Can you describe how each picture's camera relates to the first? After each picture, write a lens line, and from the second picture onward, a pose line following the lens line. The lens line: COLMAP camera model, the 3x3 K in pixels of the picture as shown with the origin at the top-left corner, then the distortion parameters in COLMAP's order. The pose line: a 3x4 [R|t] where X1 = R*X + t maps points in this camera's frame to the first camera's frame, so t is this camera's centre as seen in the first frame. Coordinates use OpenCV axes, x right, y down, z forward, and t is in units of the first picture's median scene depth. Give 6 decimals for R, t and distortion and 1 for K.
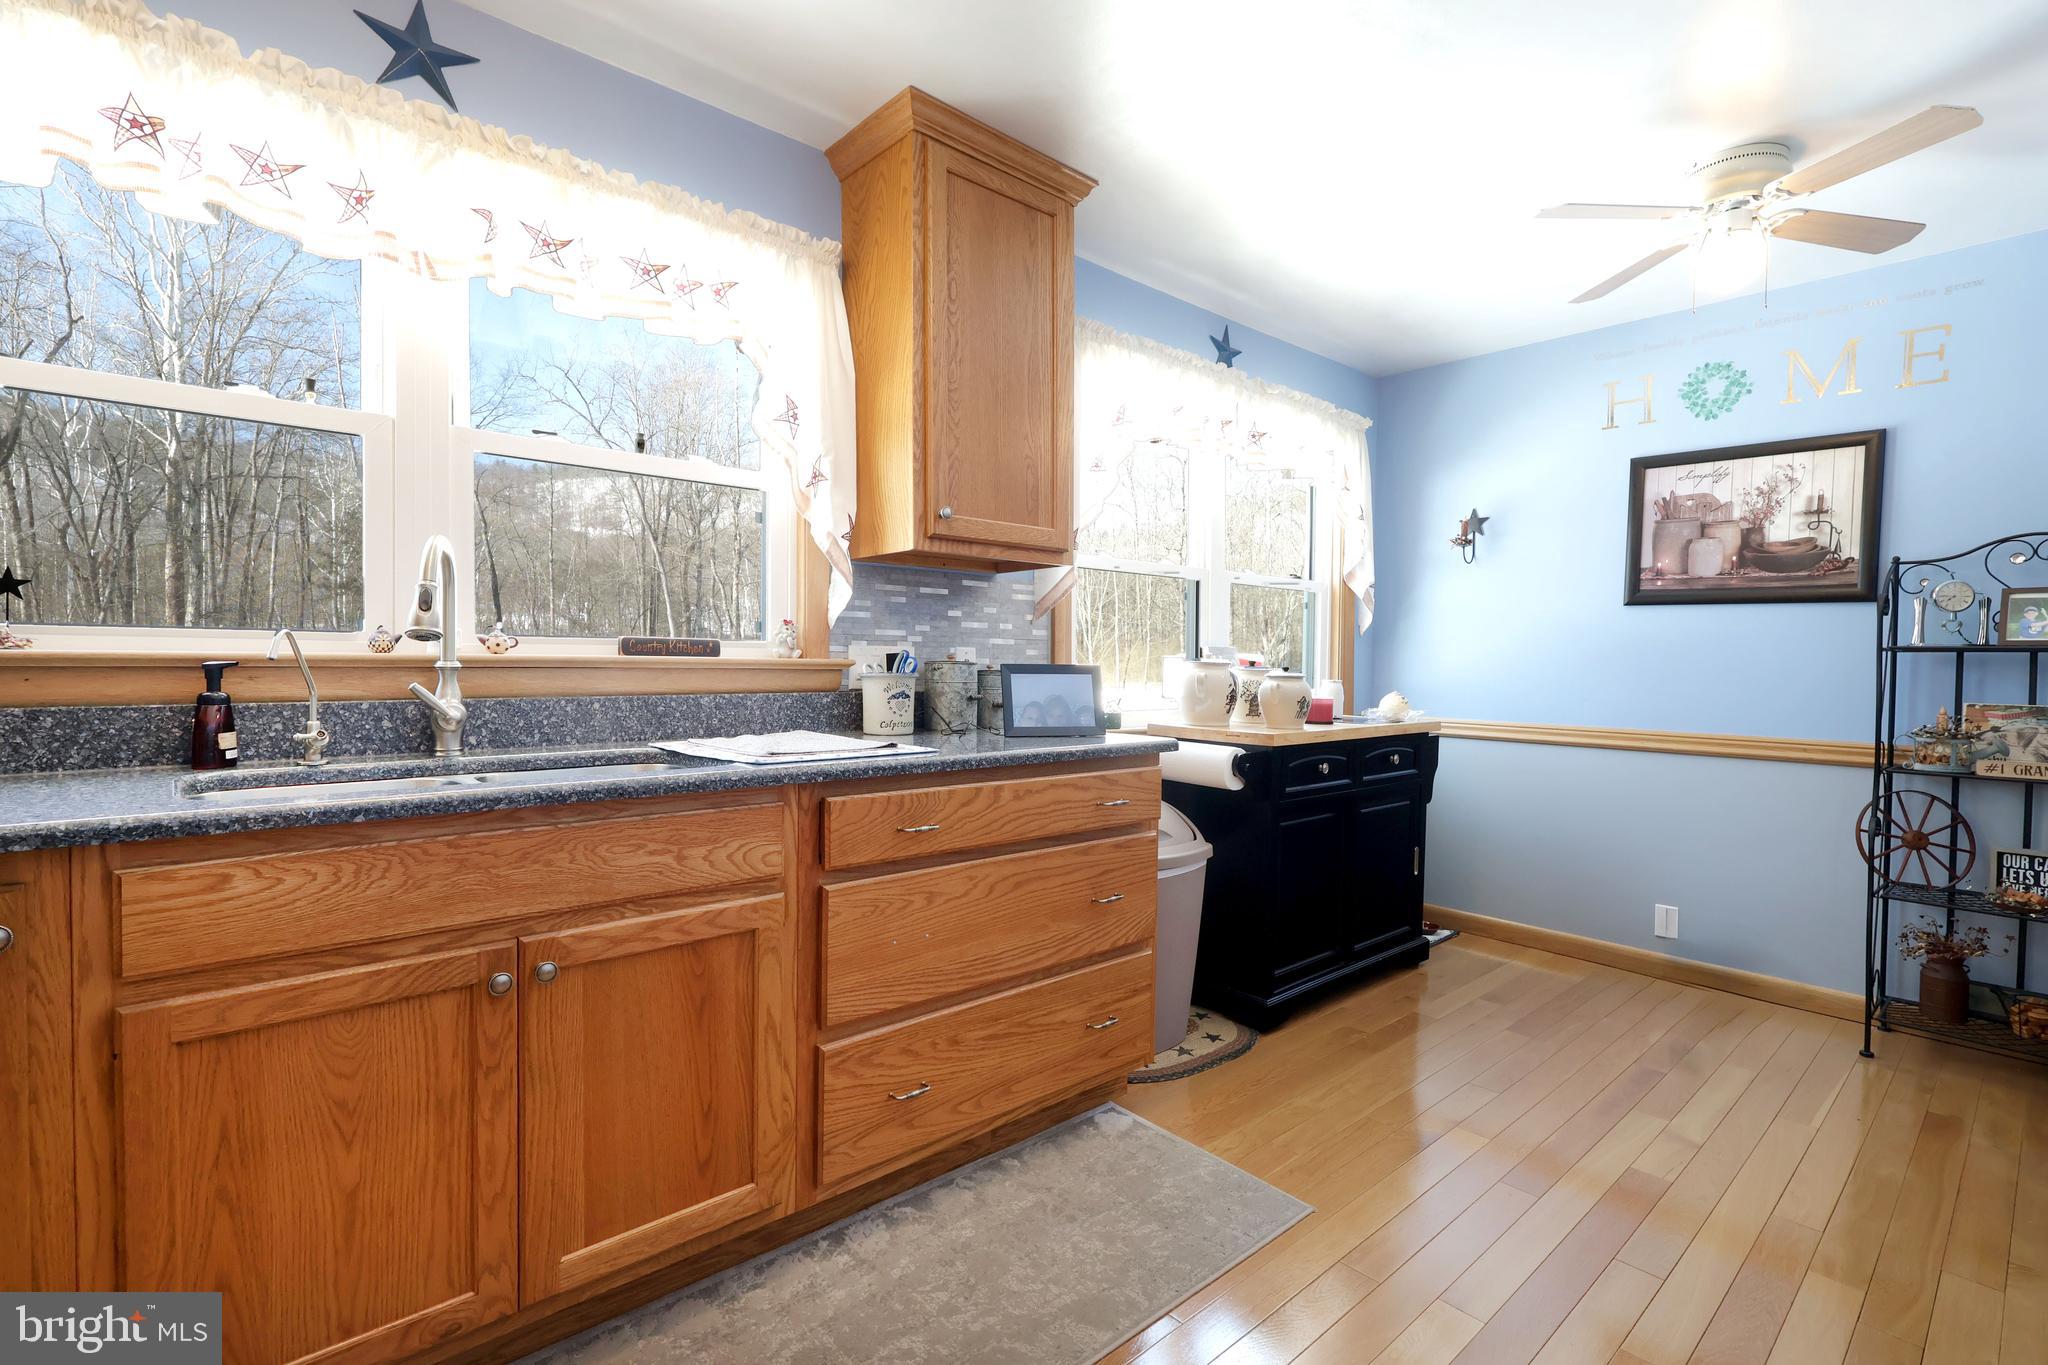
lens RADIAL K [[946.6, 0, 1016.9], [0, 946.6, 679.7], [0, 0, 1]] dist [-0.001732, -0.000341]
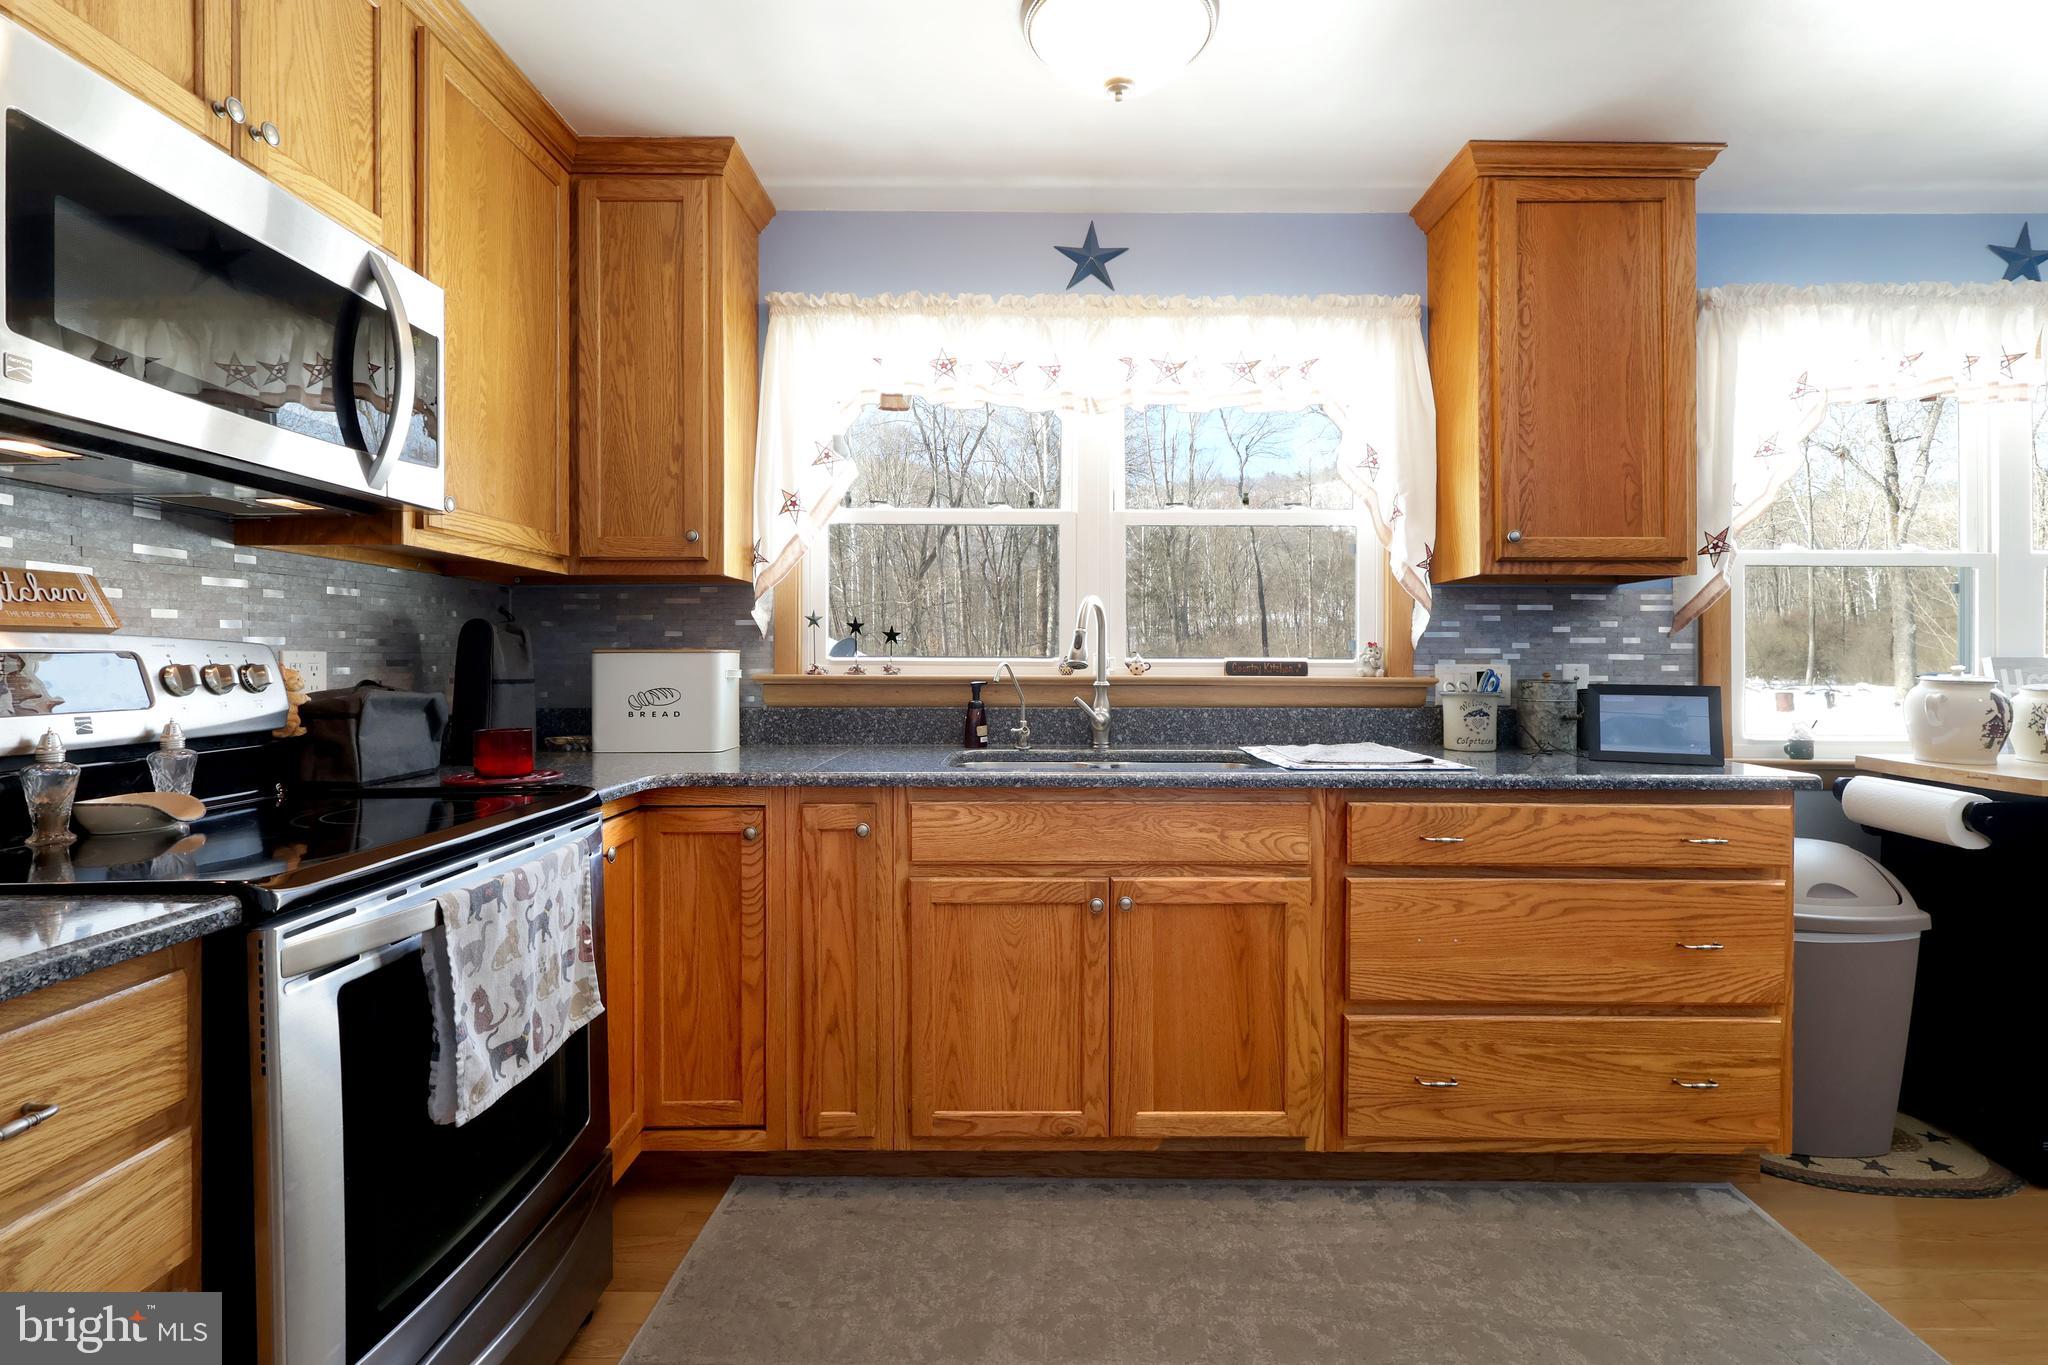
lens RADIAL K [[961.0, 0, 1040.2], [0, 961.0, 656.0], [0, 0, 1]] dist [-0.002223, 0.000500]
pose [[0.744742, -0.007098, -0.667315, 0.208909], [-0.008579, 0.999759, -0.020209, -0.019469], [0.667298, 0.020776, 0.744501, -0.097128]]
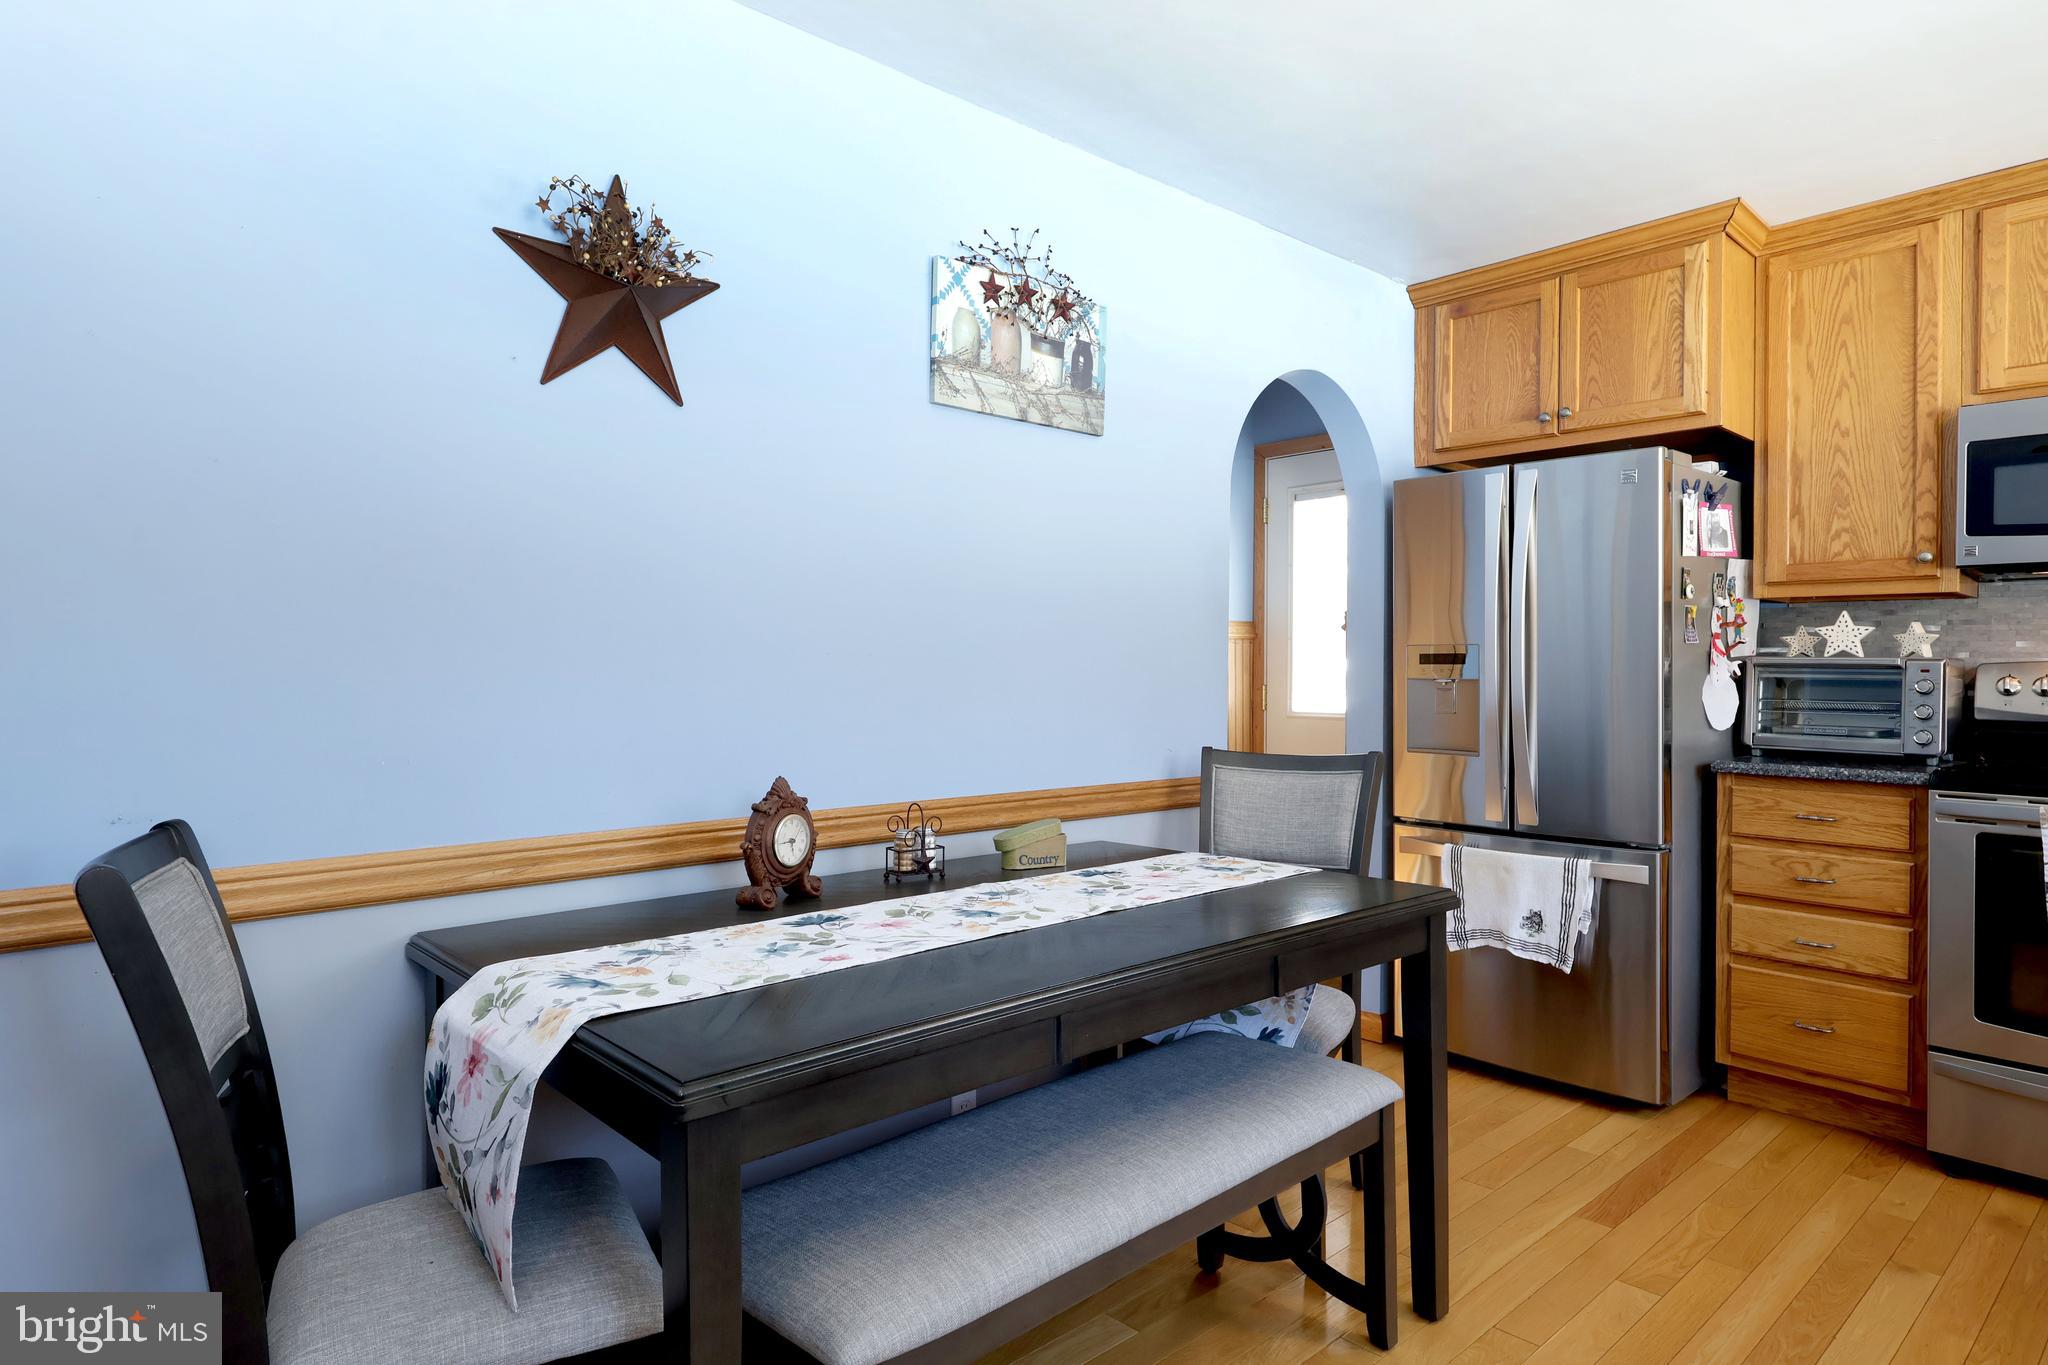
lens RADIAL K [[1163.5, 0, 1022.8], [0, 1163.5, 667.4], [0, 0, 1]] dist [0.005689, 0.001413]
pose [[-0.999639, -0.017784, -0.020119, 0.587468], [-0.018123, 0.999694, 0.016824, -0.030473], [0.019814, 0.017183, -0.999656, 1.064514]]
